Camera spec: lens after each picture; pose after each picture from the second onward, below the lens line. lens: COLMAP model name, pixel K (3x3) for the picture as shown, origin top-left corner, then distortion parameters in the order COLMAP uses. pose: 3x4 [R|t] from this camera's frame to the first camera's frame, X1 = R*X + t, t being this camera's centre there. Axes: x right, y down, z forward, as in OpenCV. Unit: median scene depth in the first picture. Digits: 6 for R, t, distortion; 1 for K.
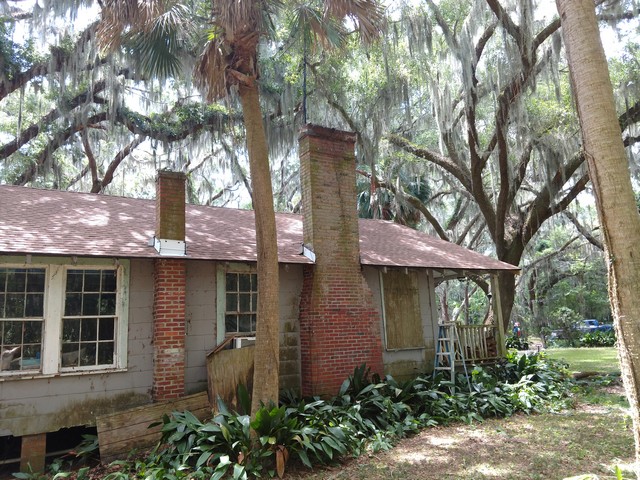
lens RADIAL K [[456.8, 0, 323.1], [0, 456.8, 240.7], [0, 0, 1]] dist [0.009624, -0.011630]
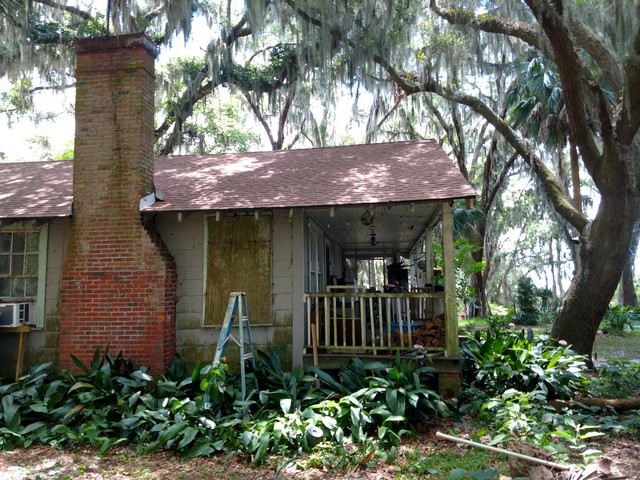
lens RADIAL K [[456.8, 0, 320.1], [0, 456.8, 241.8], [0, 0, 1]] dist [0.009624, -0.011630]
pose [[0.830591, -0.015804, -0.556659, 0.755319], [0.093914, 0.989256, 0.112043, 0.044339], [0.548907, -0.145339, 0.823151, 0.554736]]
